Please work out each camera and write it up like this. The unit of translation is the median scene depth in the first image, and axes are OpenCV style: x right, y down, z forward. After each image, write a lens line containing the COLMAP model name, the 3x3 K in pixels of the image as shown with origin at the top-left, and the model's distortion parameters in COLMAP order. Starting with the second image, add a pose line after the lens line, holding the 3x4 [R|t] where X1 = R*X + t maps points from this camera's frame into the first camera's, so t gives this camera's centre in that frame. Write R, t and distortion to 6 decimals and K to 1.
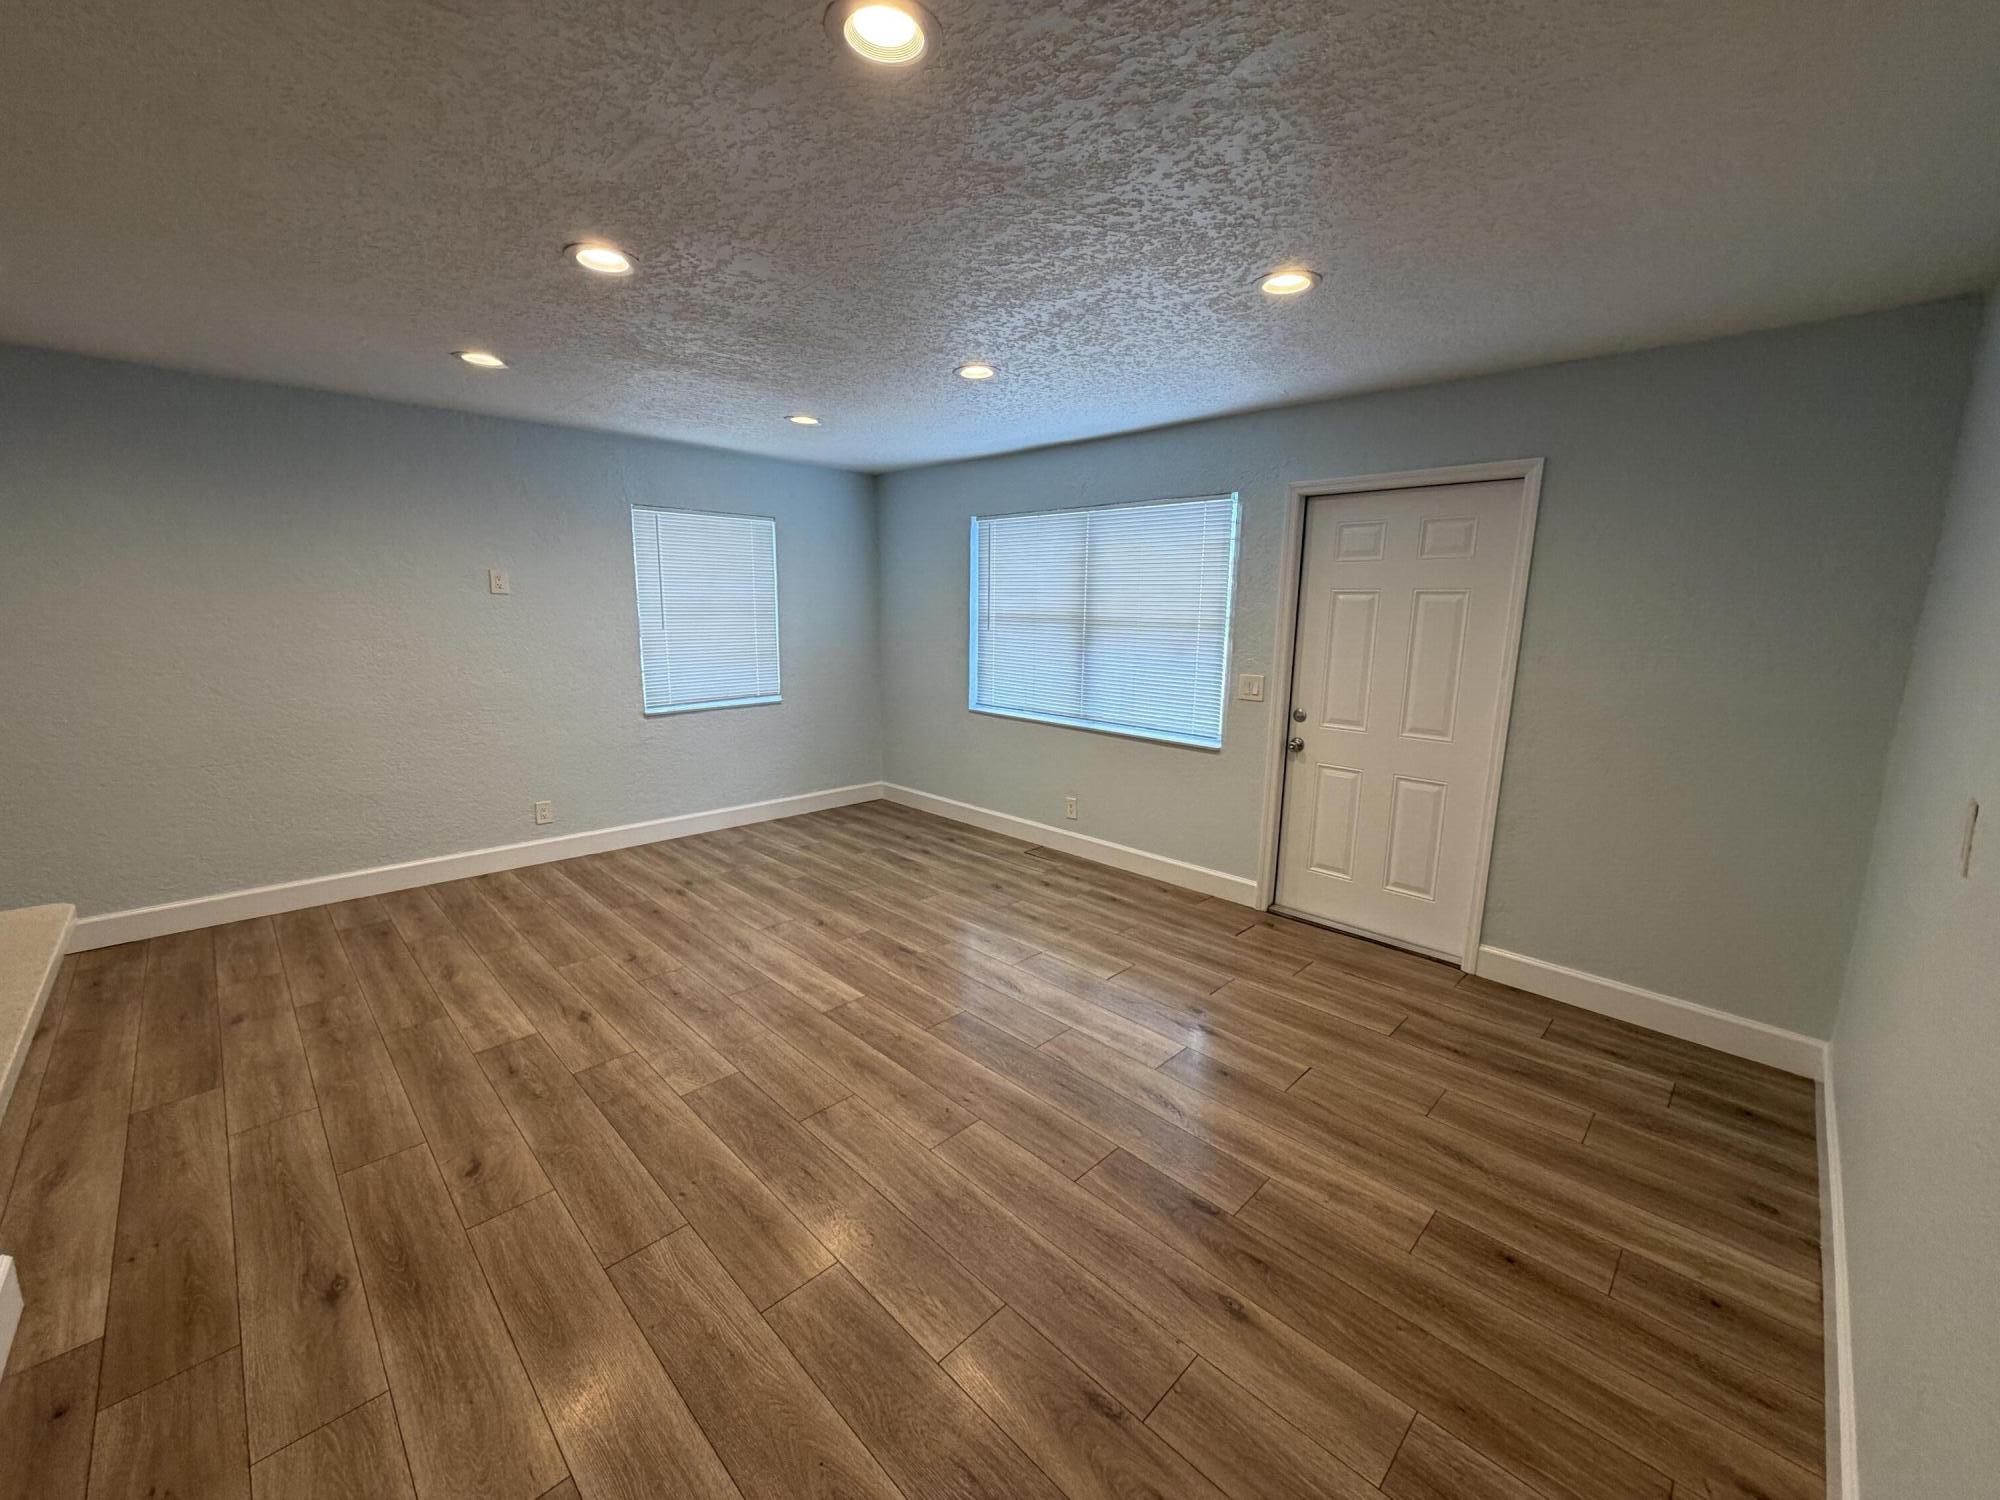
lens RADIAL K [[794.1, 0, 1005.8], [0, 794.1, 741.3], [0, 0, 1]] dist [0.000257, -0.000202]
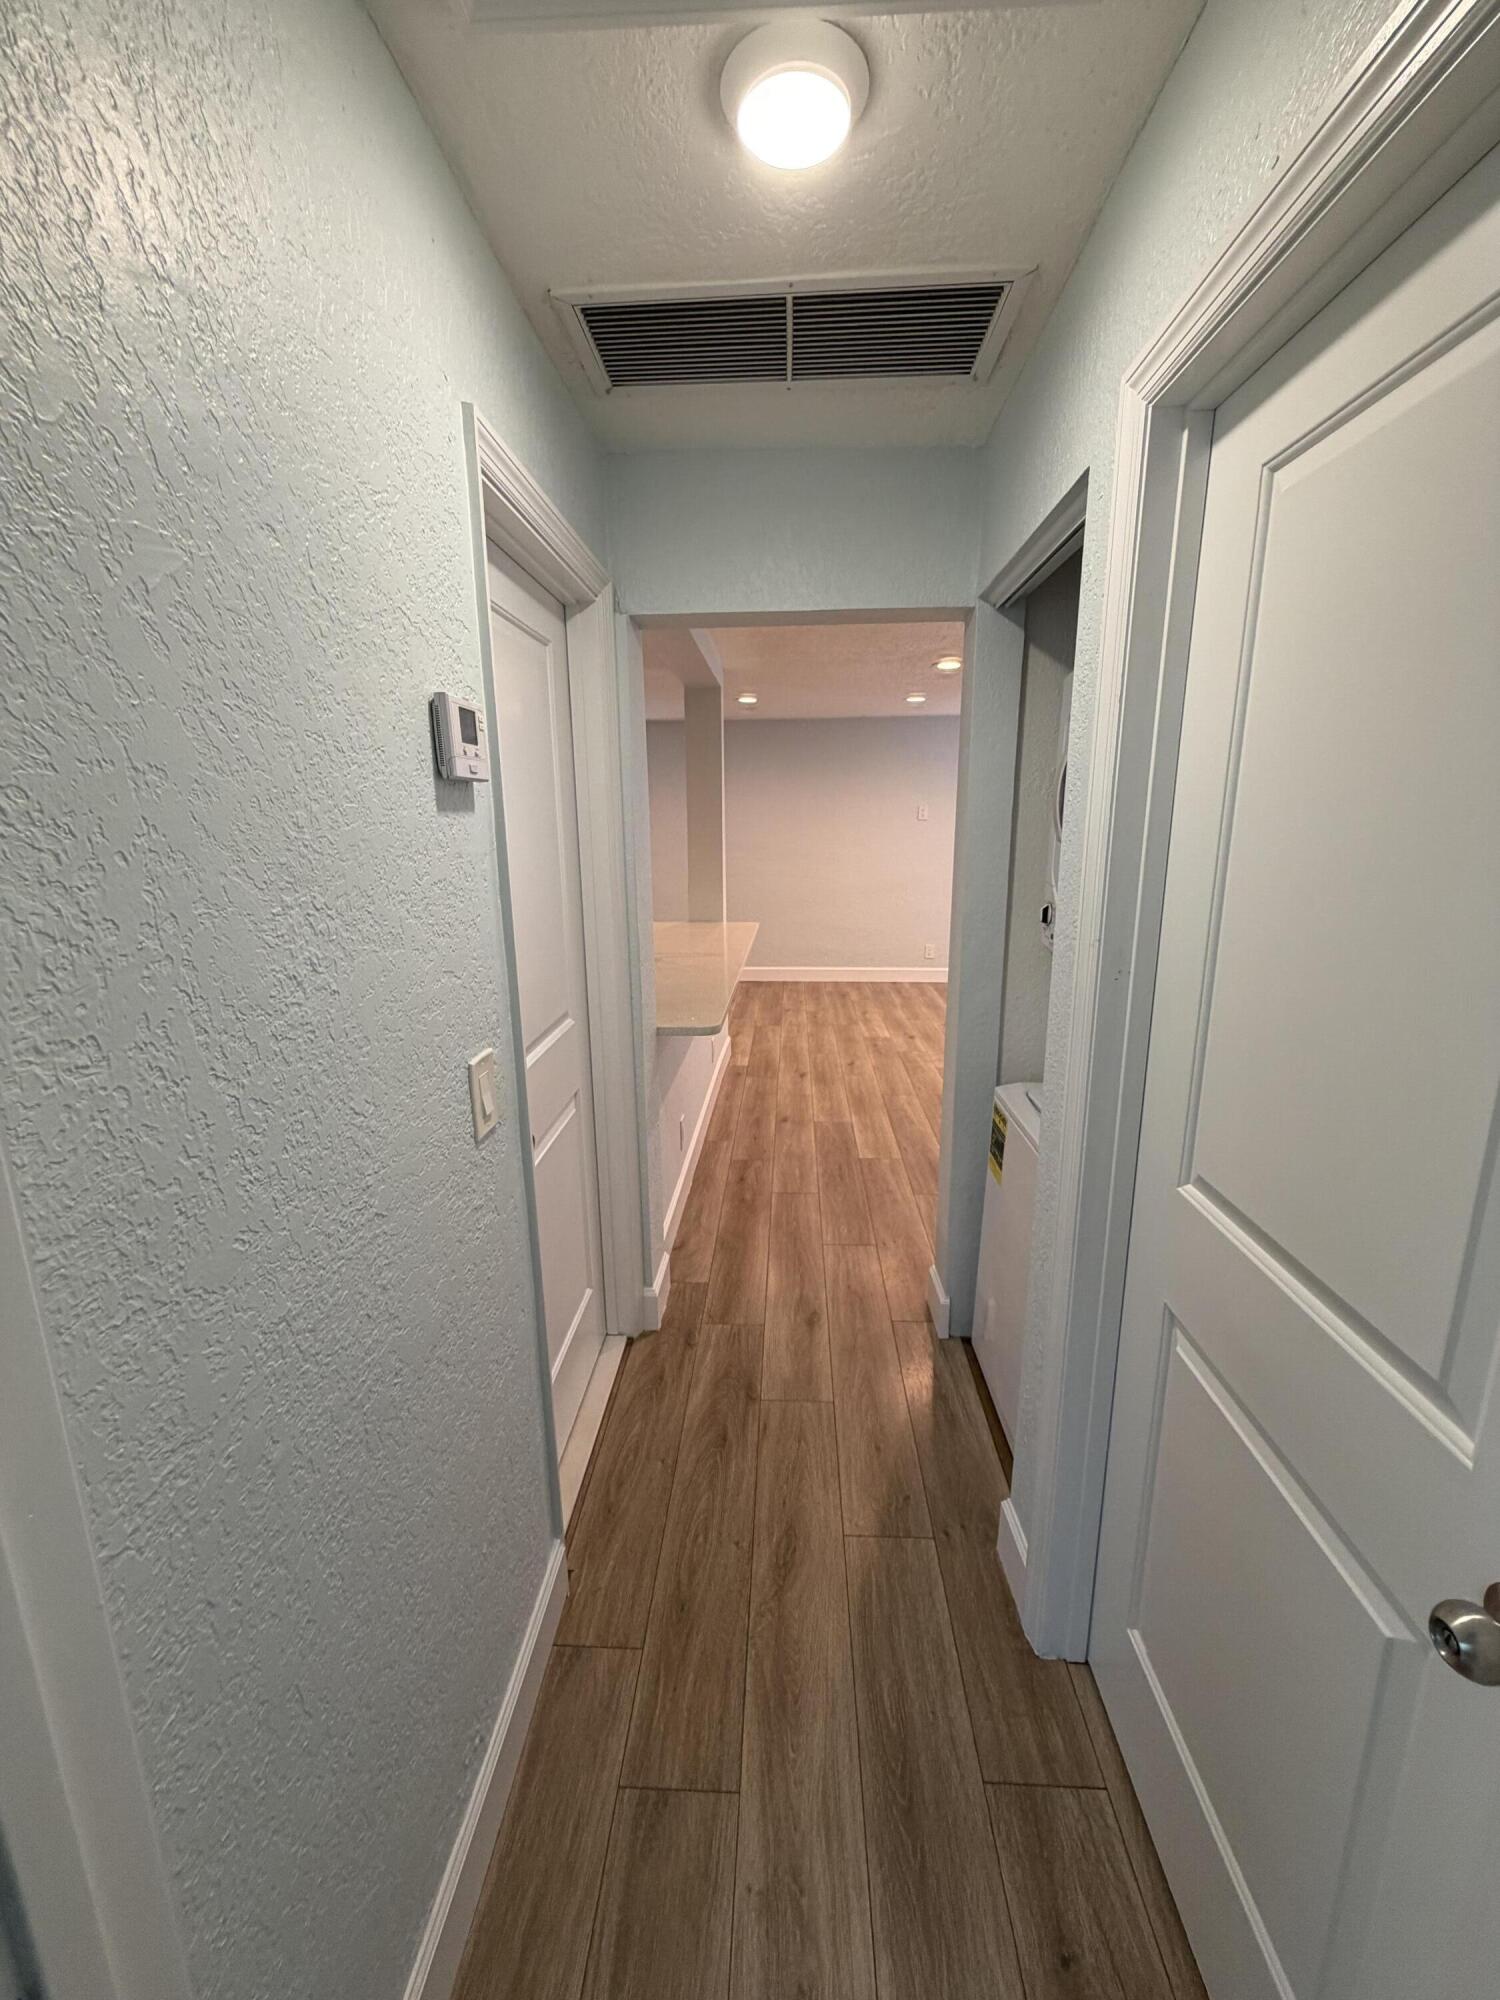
lens RADIAL K [[793.7, 0, 756.6], [0, 793.7, 991.5], [0, 0, 1]] dist [-0.001092, -0.000642]
pose [[0.670407, 0.133335, -0.729915, 0.506214], [-0.104327, 0.990888, 0.085186, 0.087767], [0.734623, 0.019041, 0.678209, -0.493250]]
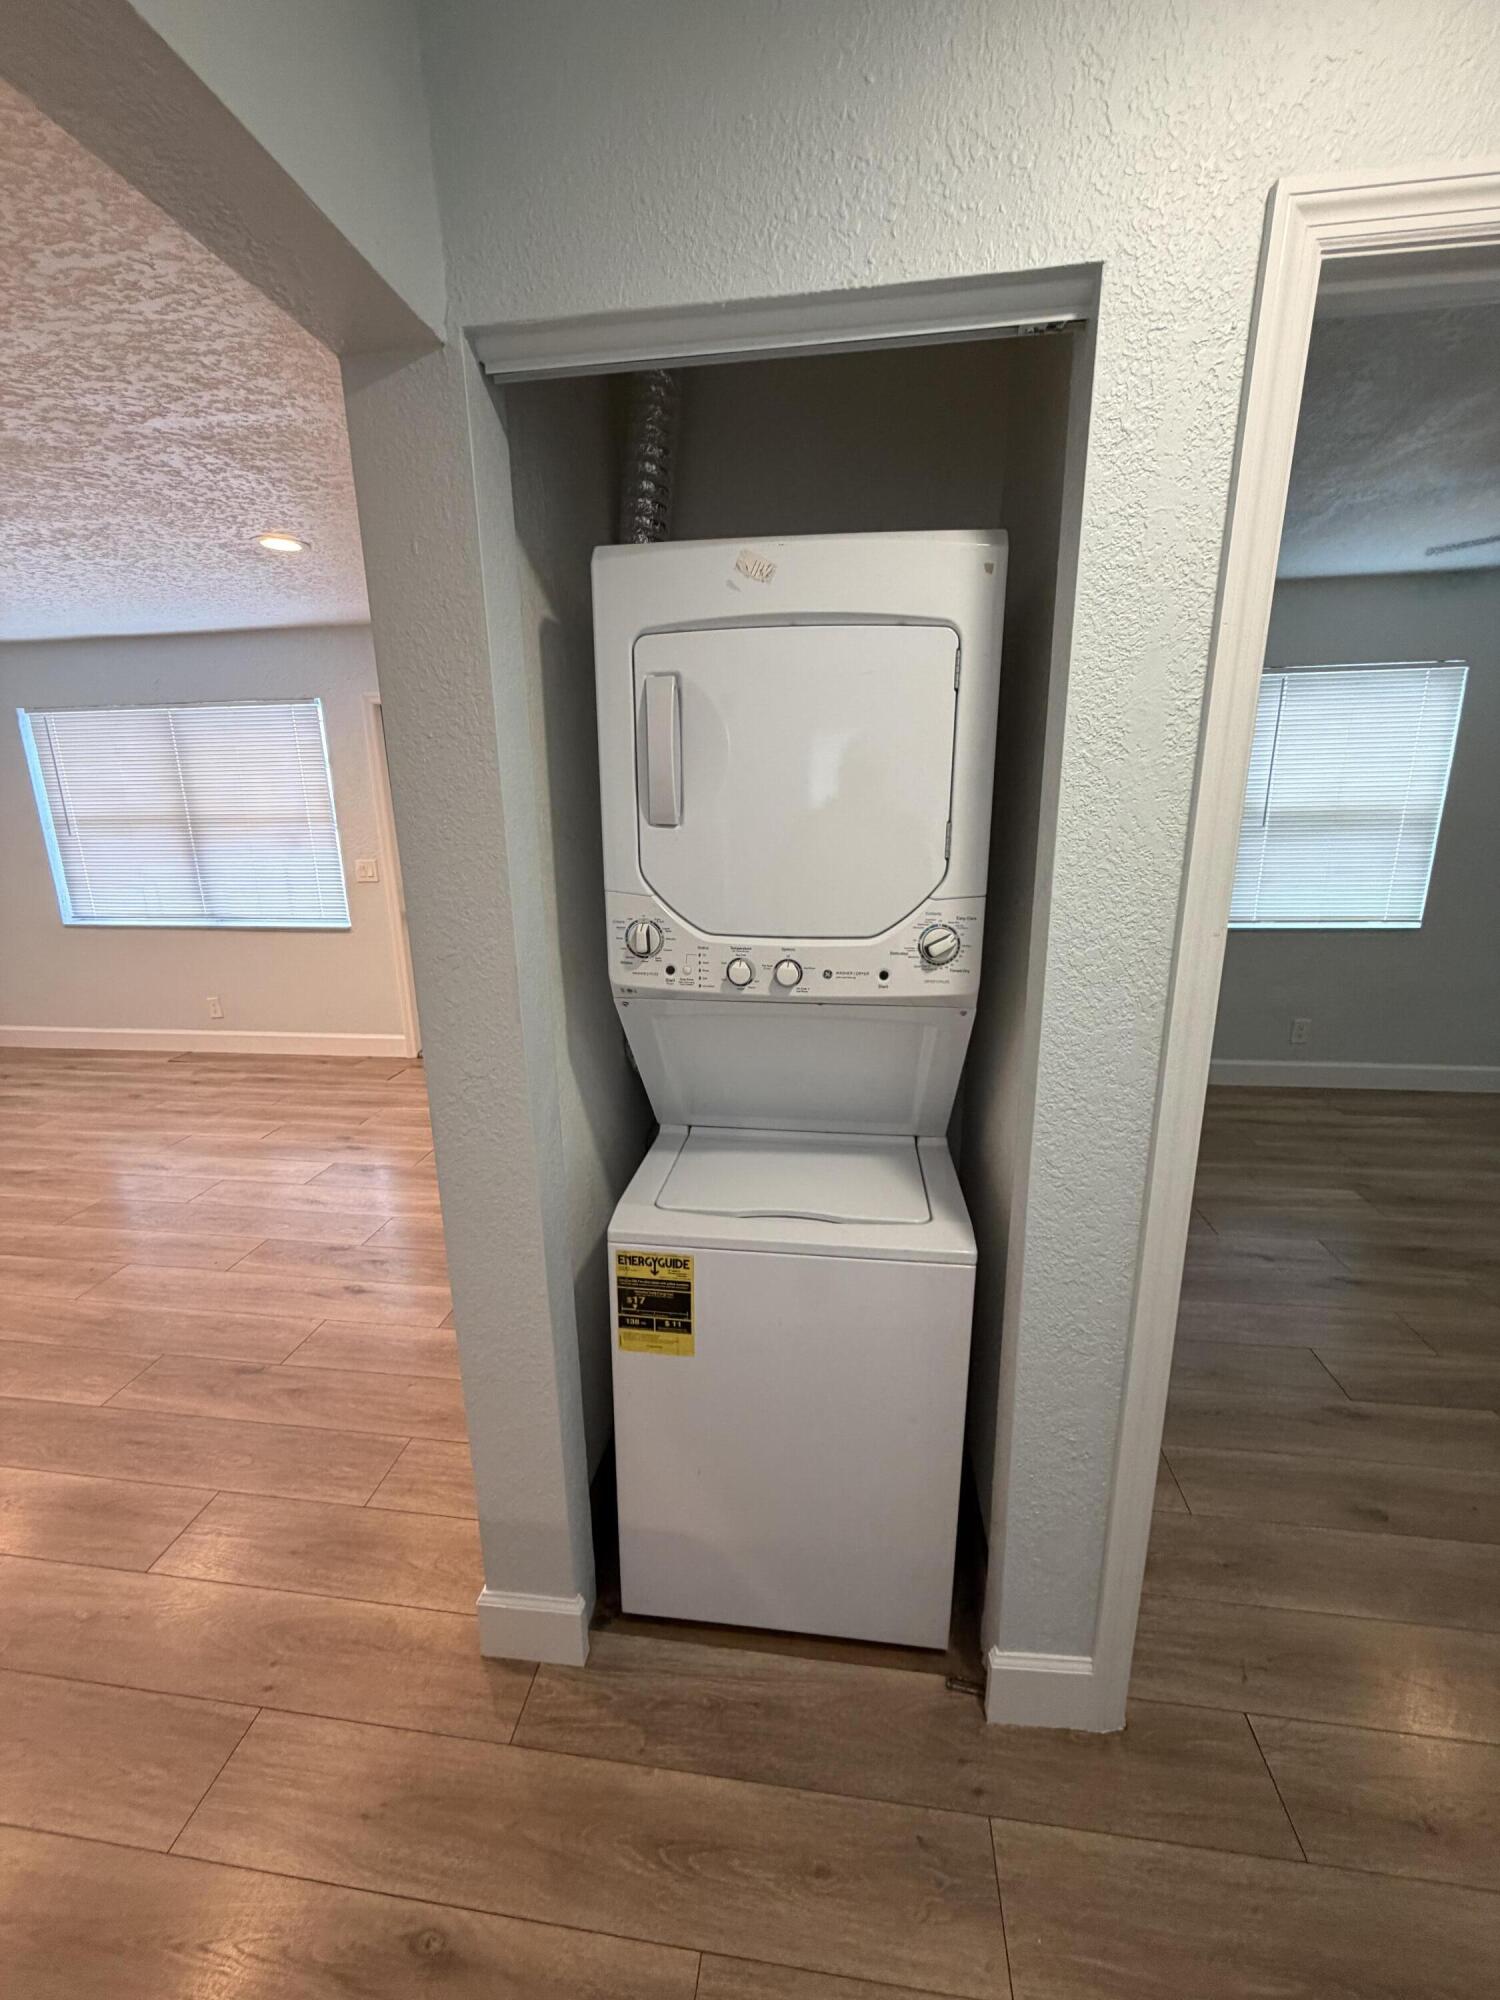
lens RADIAL K [[794.1, 0, 743.1], [0, 794.1, 989.7], [0, 0, 1]] dist [0.000257, -0.000202]
pose [[0.797543, -0.171842, 0.578270, 0.052263], [0.130558, 0.985020, 0.112650, 0.048348], [-0.588965, -0.014345, 0.808031, -0.287141]]
